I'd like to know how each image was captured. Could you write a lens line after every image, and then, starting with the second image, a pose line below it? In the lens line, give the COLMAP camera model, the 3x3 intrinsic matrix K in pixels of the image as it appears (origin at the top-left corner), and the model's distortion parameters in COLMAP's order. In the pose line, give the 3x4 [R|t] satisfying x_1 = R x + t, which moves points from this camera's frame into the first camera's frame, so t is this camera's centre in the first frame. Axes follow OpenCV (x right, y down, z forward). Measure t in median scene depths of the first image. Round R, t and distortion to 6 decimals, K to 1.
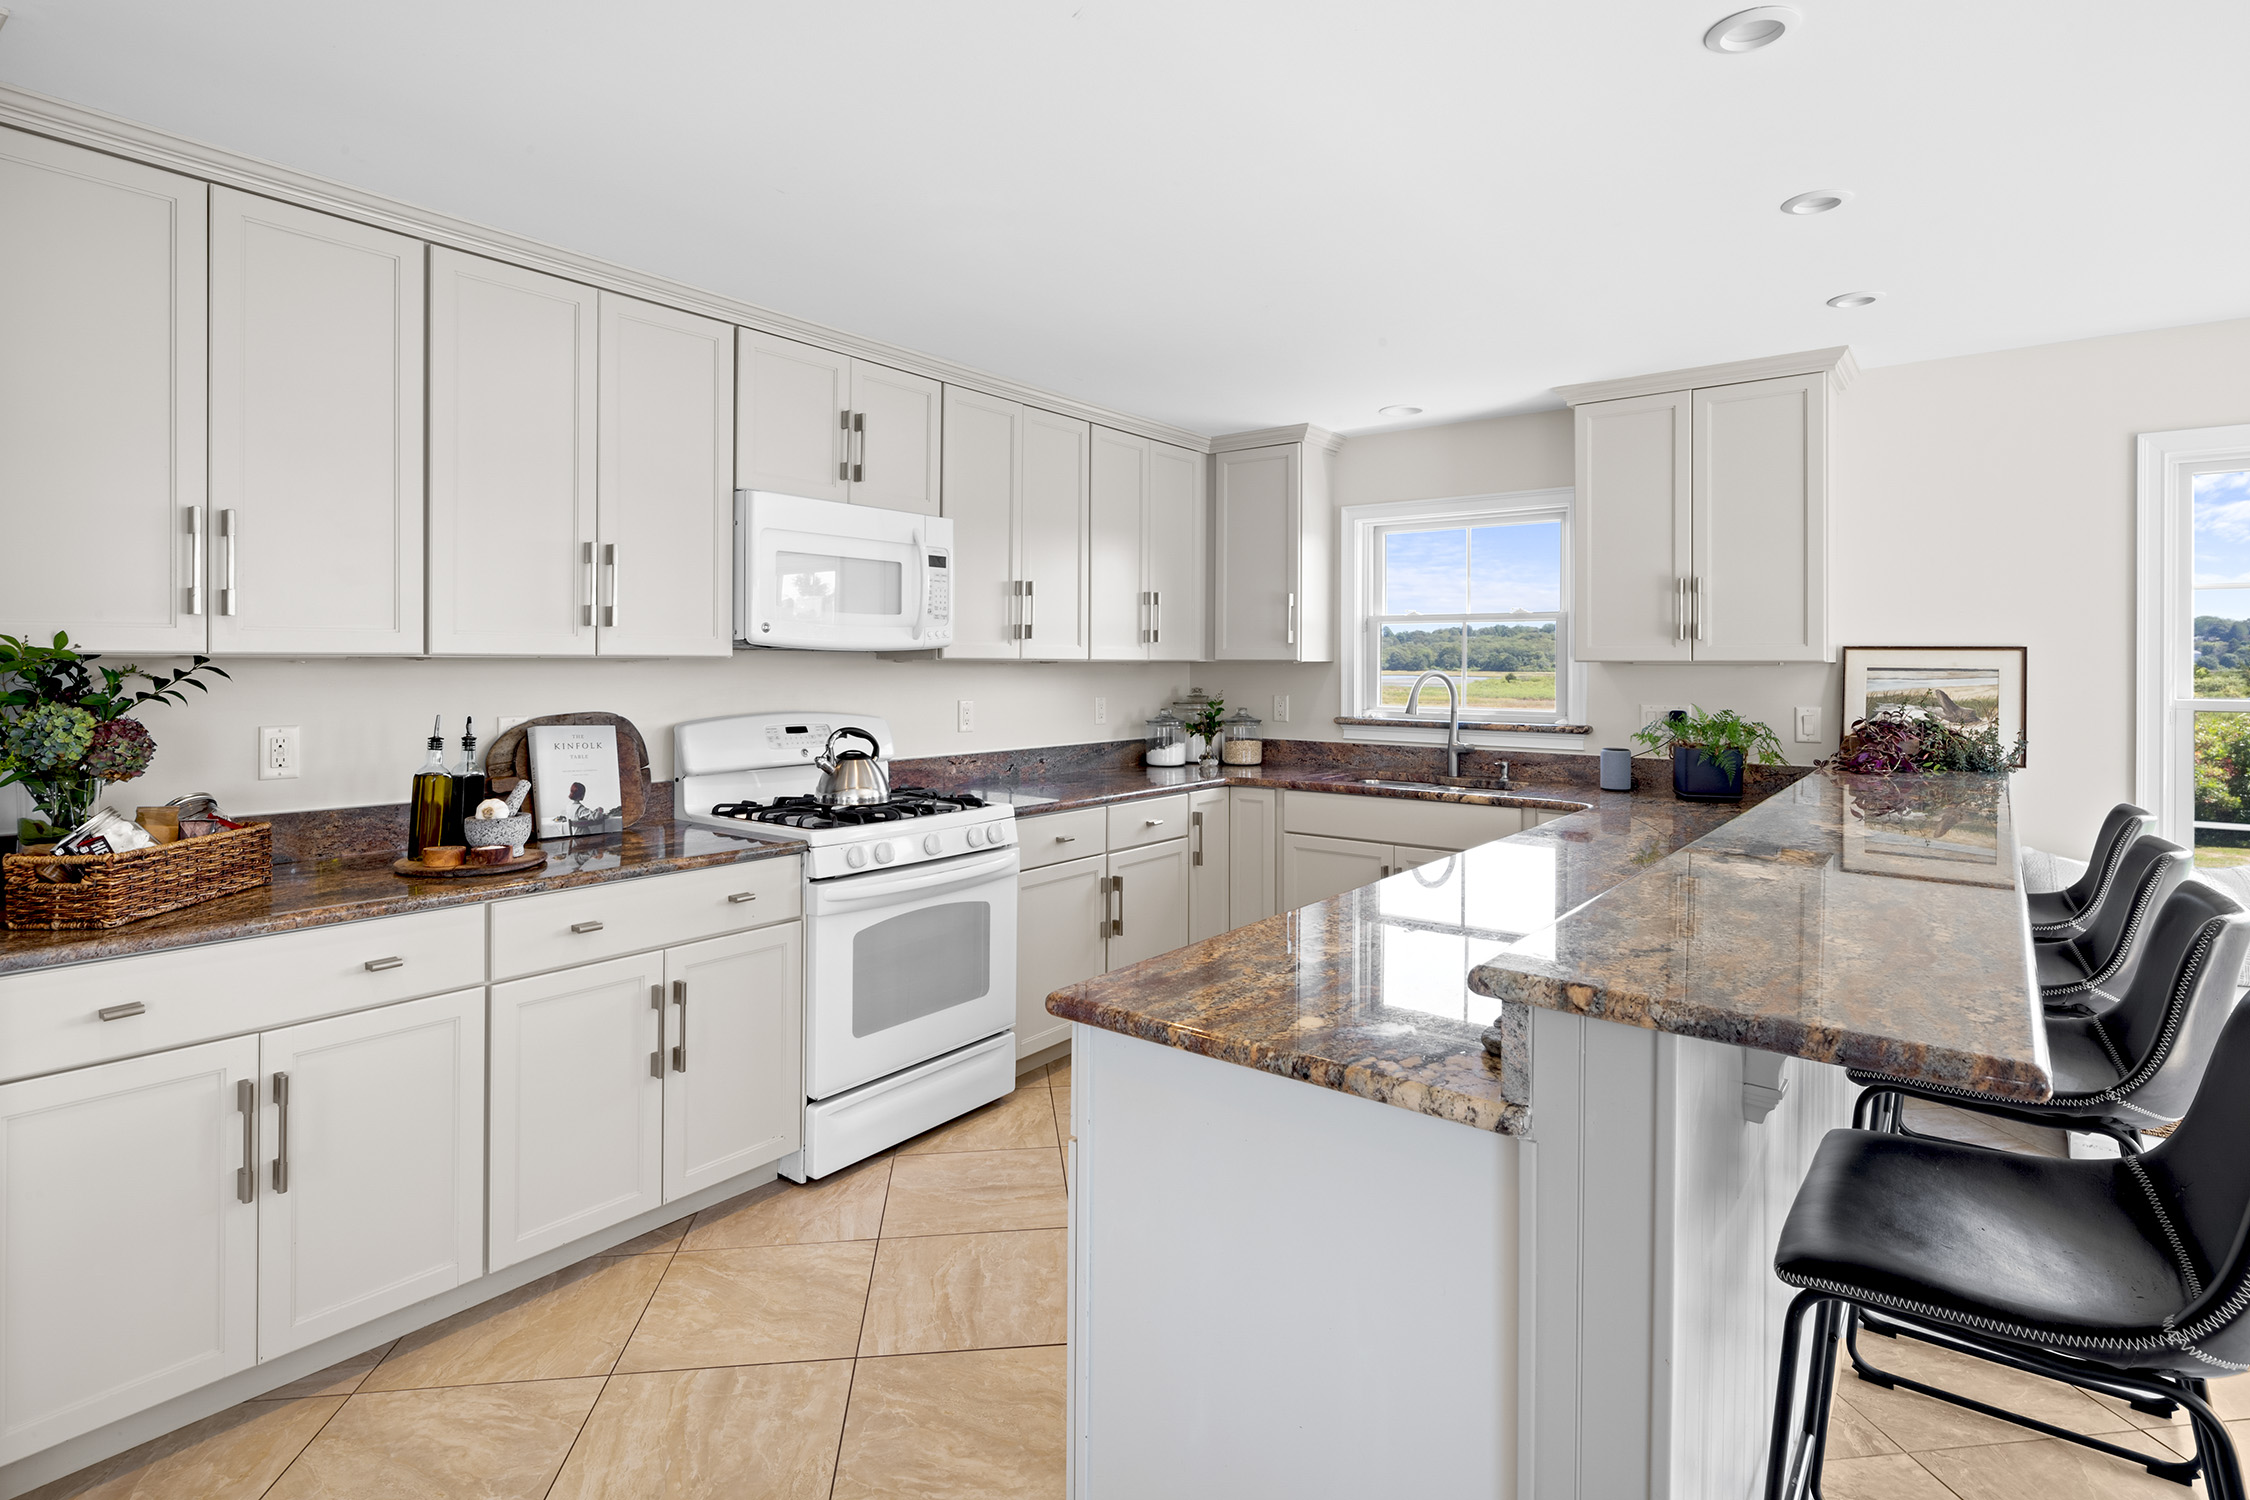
lens RADIAL K [[1118.9, 0, 1112.9], [0, 1118.9, 665.6], [0, 0, 1]] dist [-0.001752, -0.000280]
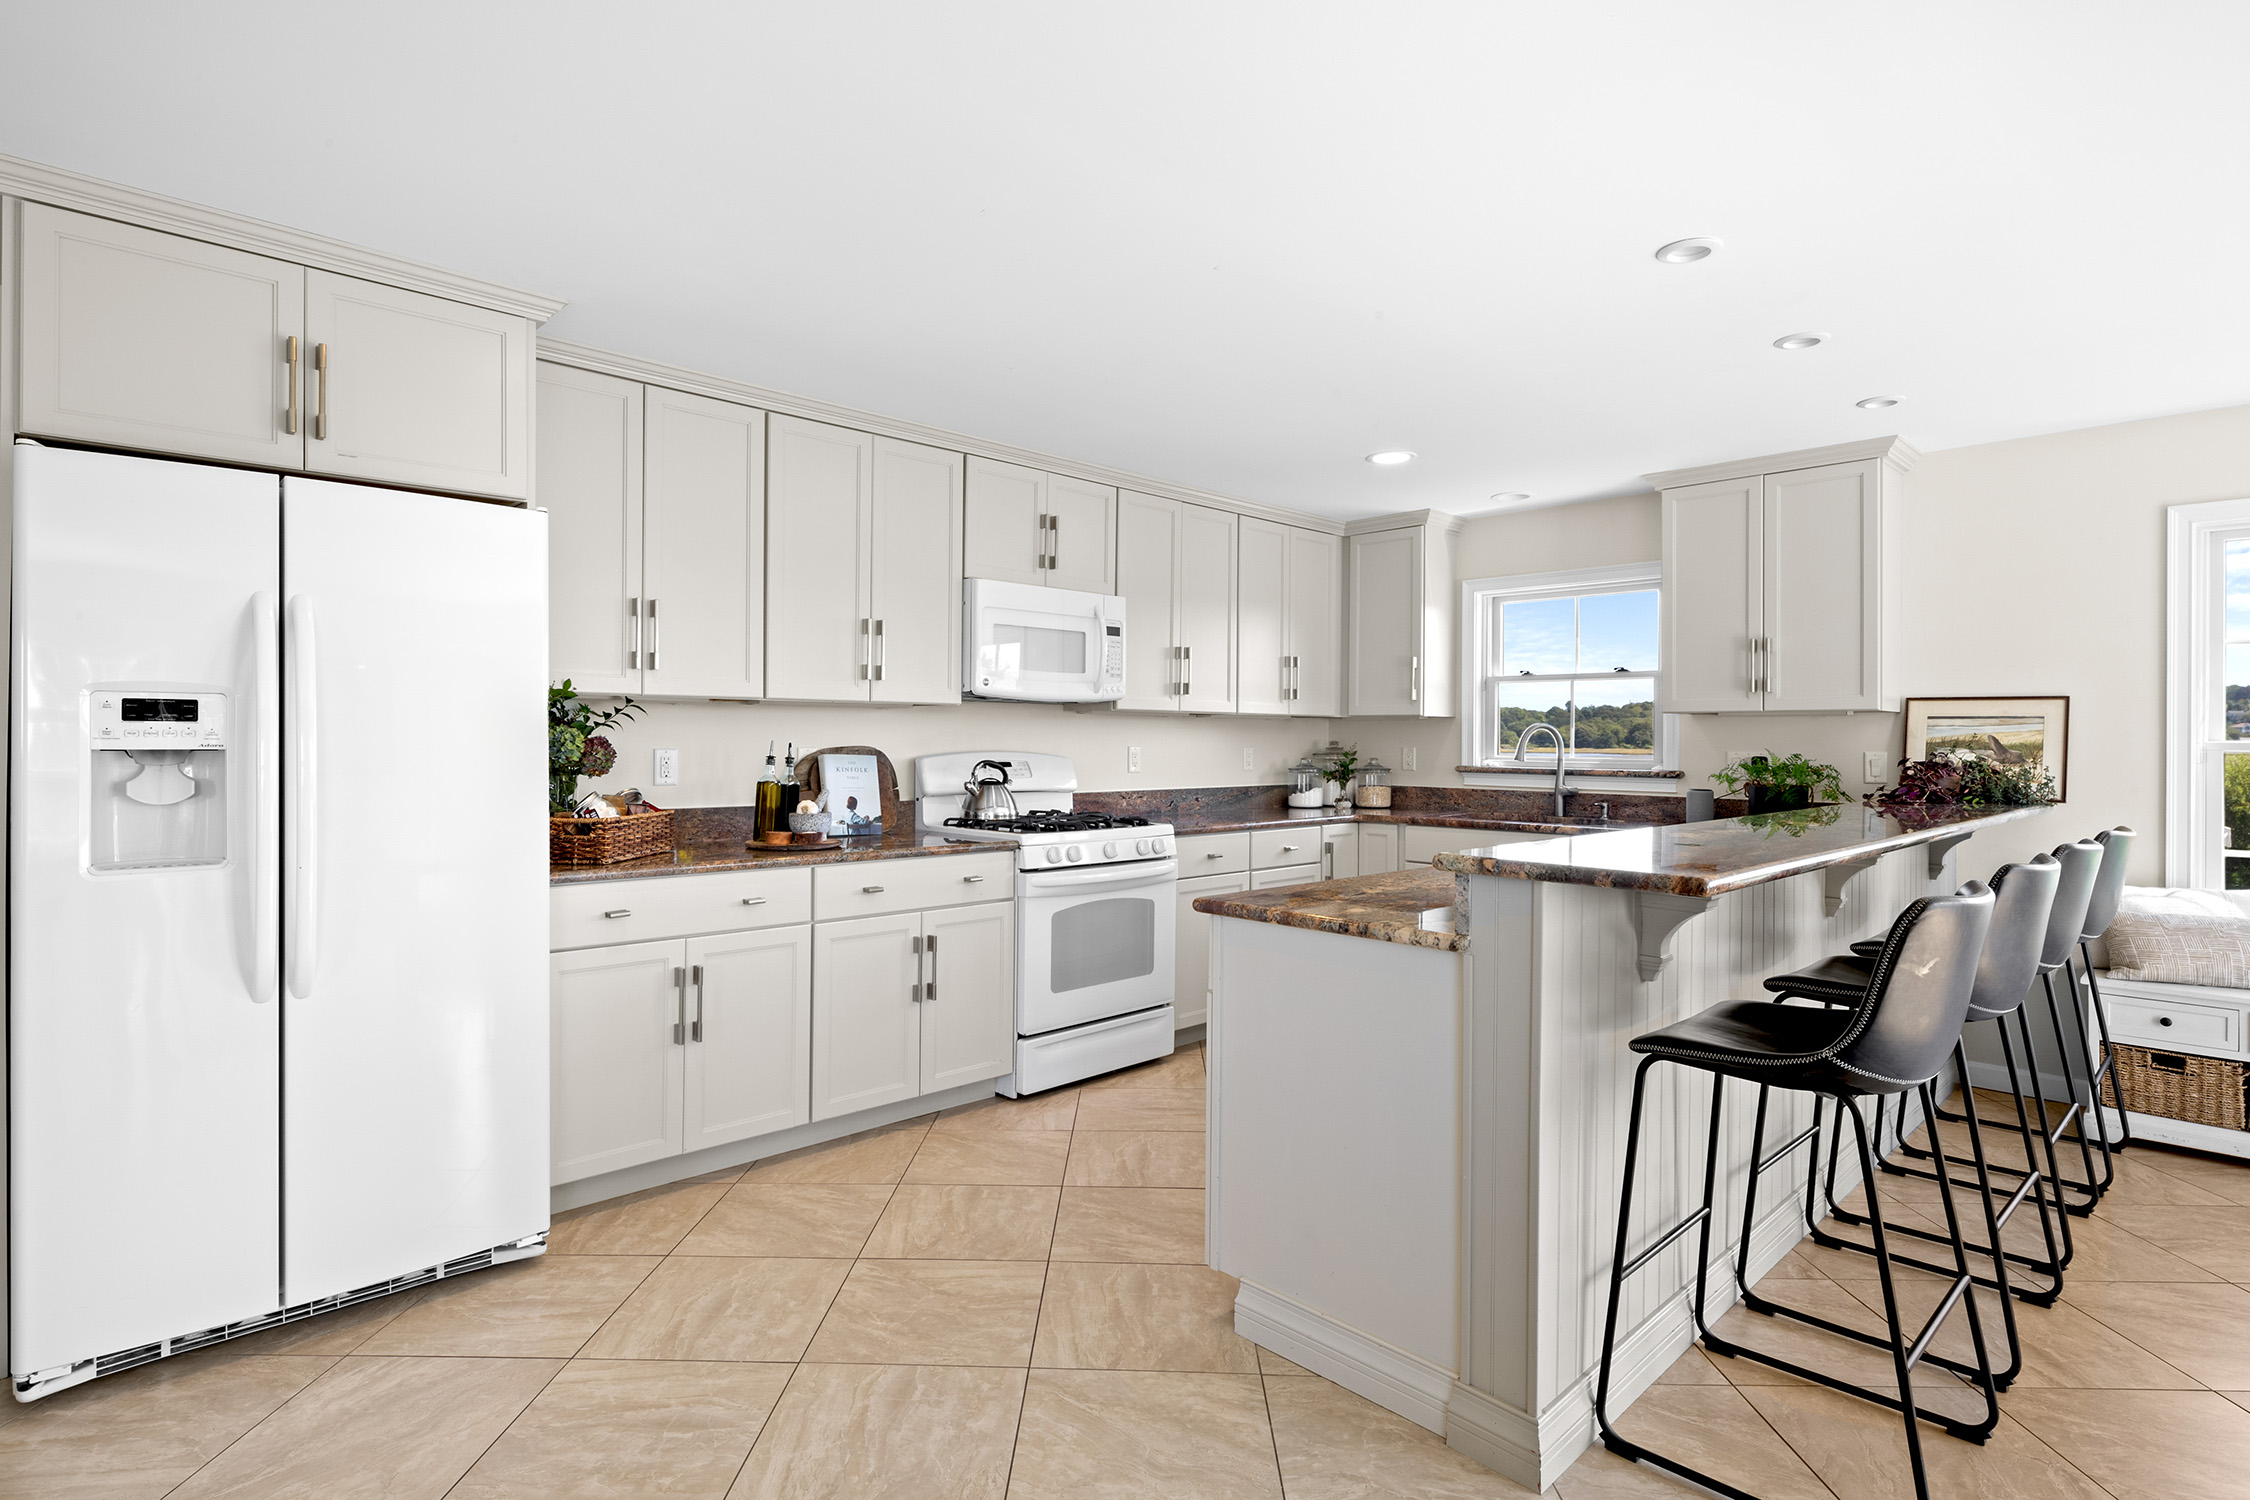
lens RADIAL K [[1140.3, 0, 1109.7], [0, 1140.3, 740.3], [0, 0, 1]] dist [-0.000668, -0.000537]
pose [[0.989535, 0.002980, -0.144262, 0.024615], [-0.003191, 0.999994, -0.001227, 0.031829], [0.144258, 0.001674, 0.989539, -0.274640]]
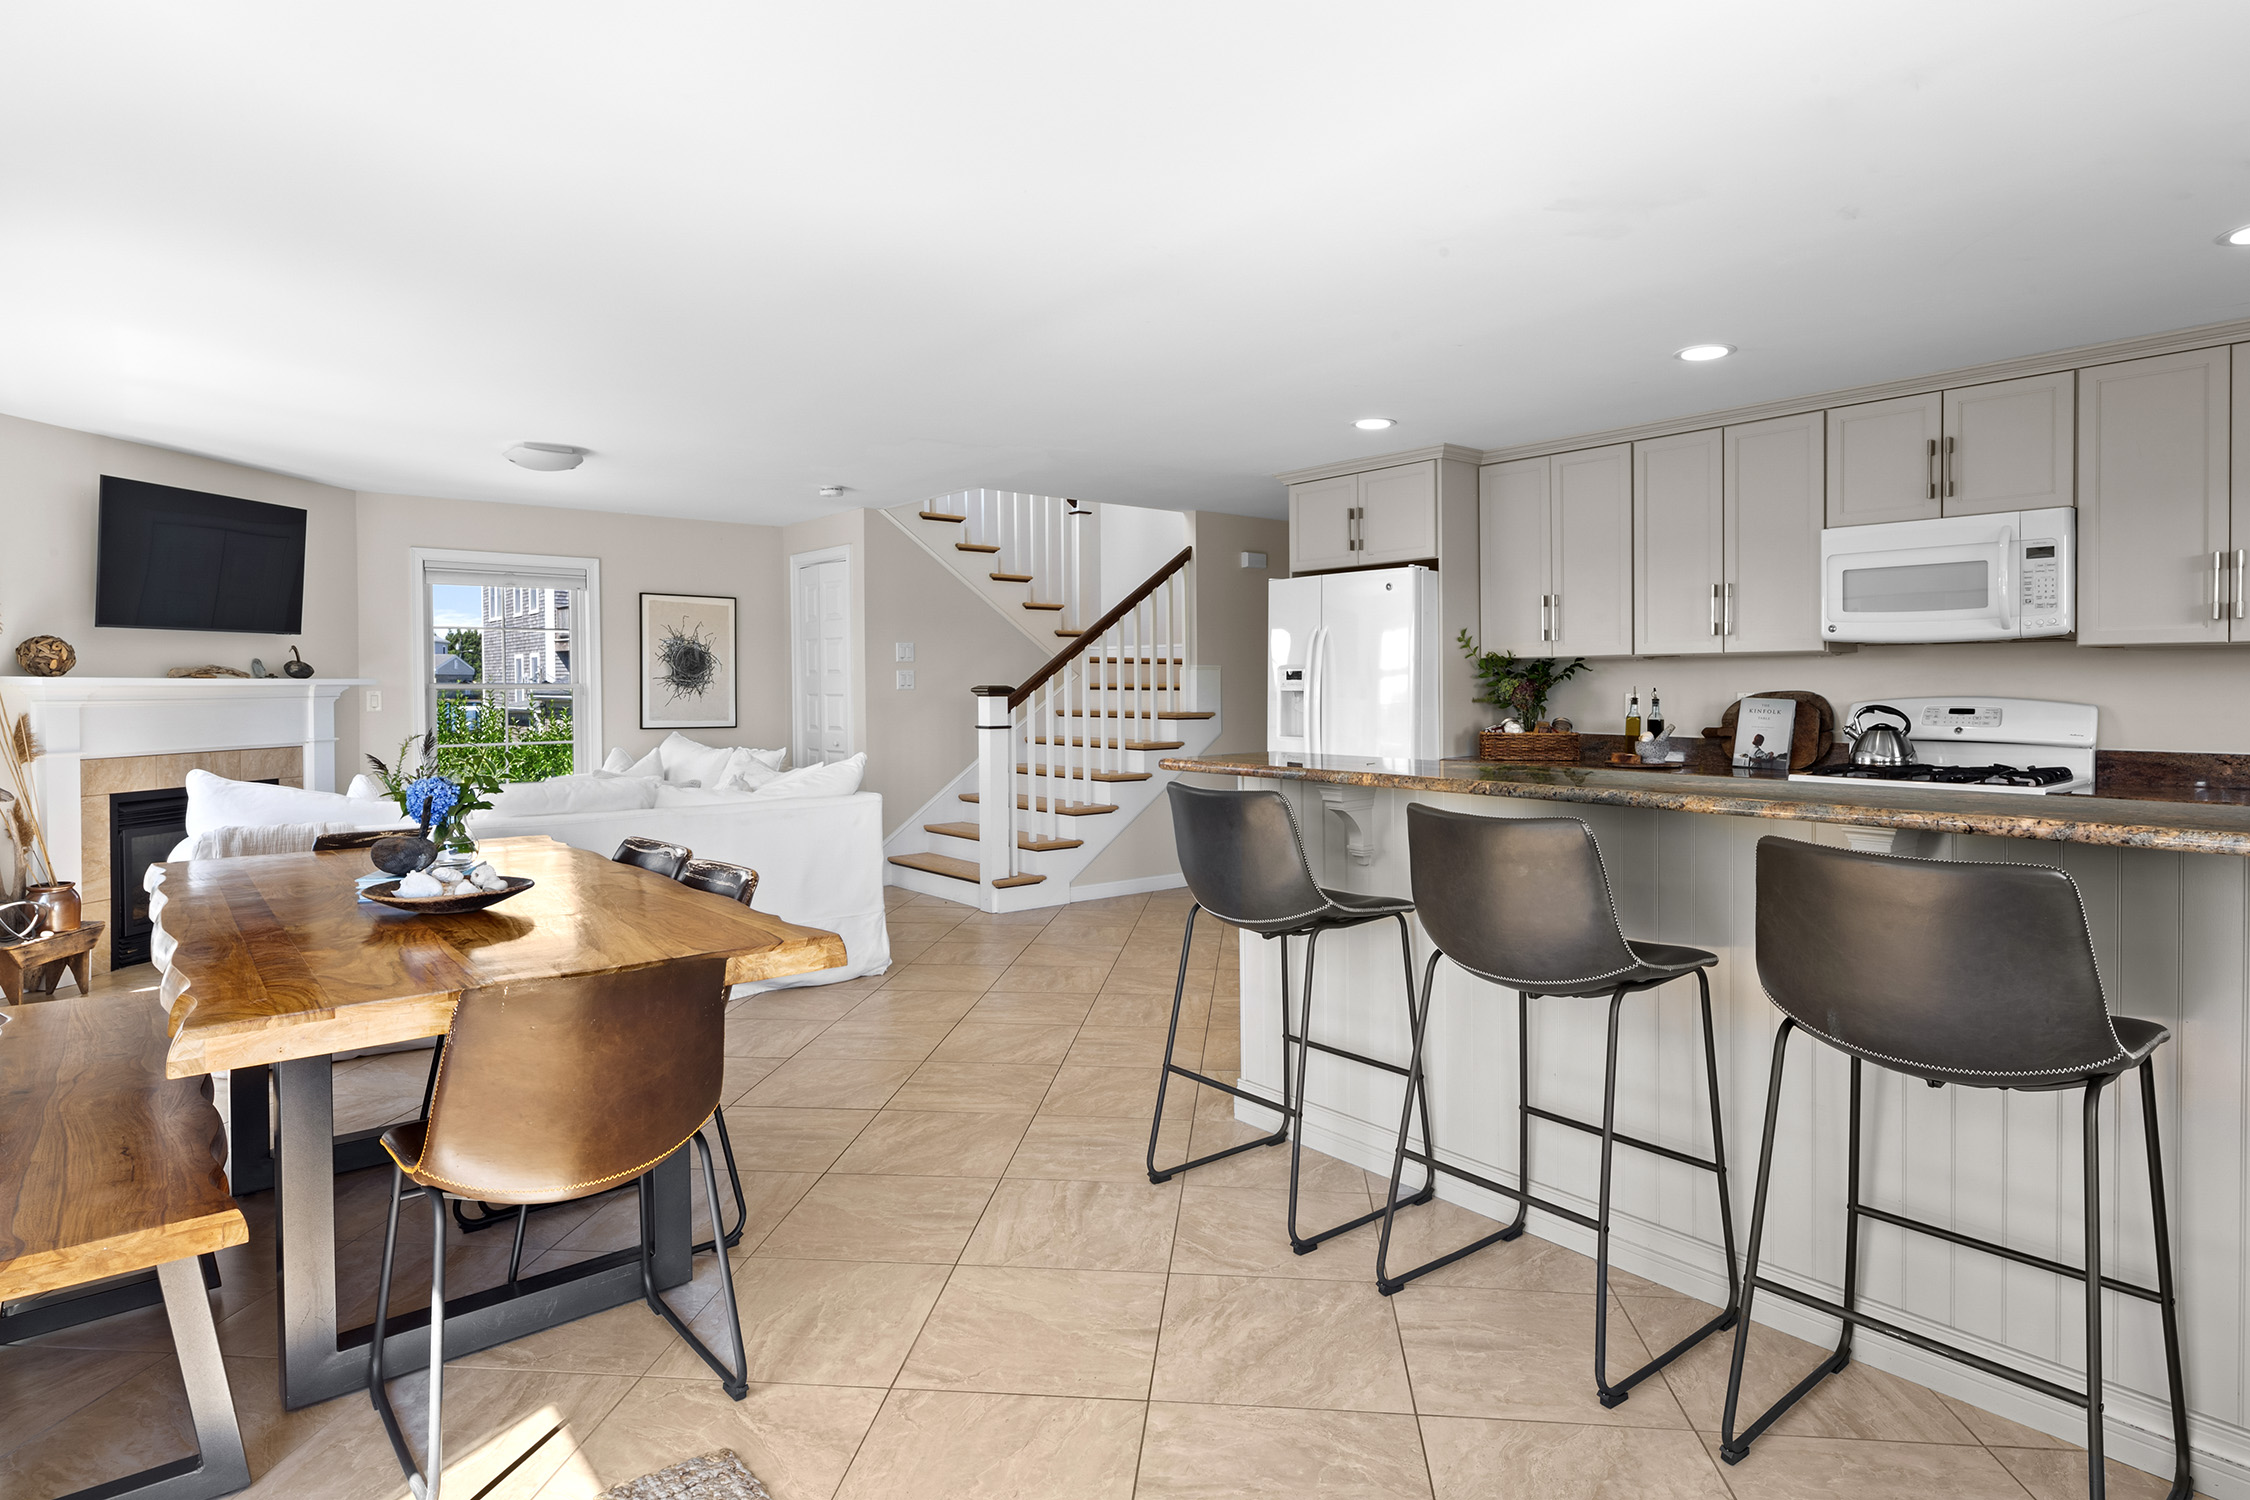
lens RADIAL K [[1220.4, 0, 1126.4], [0, 1220.4, 701.8], [0, 0, 1]] dist [0.000277, 0.000134]
pose [[-0.218254, 0.014649, -0.975782, 1.176071], [0.002639, 0.999893, 0.014421, 0.027638], [0.975889, 0.000572, -0.218269, 0.436277]]
